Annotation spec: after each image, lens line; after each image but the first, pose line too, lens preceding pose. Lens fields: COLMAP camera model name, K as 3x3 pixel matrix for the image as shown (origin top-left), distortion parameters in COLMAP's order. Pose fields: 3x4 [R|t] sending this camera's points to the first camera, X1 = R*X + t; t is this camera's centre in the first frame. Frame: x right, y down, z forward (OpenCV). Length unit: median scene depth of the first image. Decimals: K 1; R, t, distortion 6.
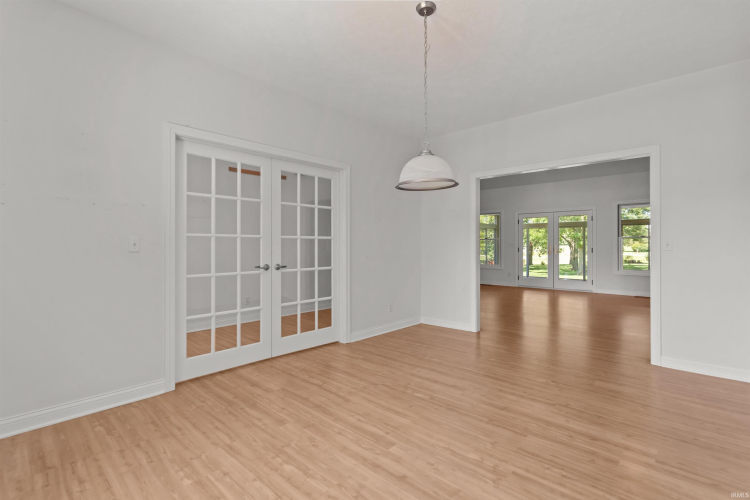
lens RADIAL K [[352.2, 0, 373.3], [0, 352.2, 243.9], [0, 0, 1]] dist [0.000601, 0.003297]
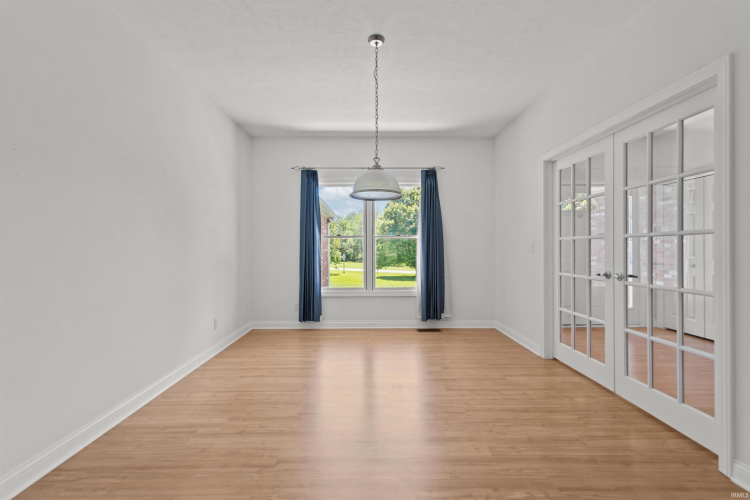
lens RADIAL K [[352.2, 0, 373.7], [0, 352.2, 247.0], [0, 0, 1]] dist [0.000601, 0.003297]
pose [[-0.719004, -0.000029, -0.695006, 0.820724], [0.007301, 0.999945, -0.007595, 0.007027], [0.694967, -0.010535, -0.718964, 1.558808]]
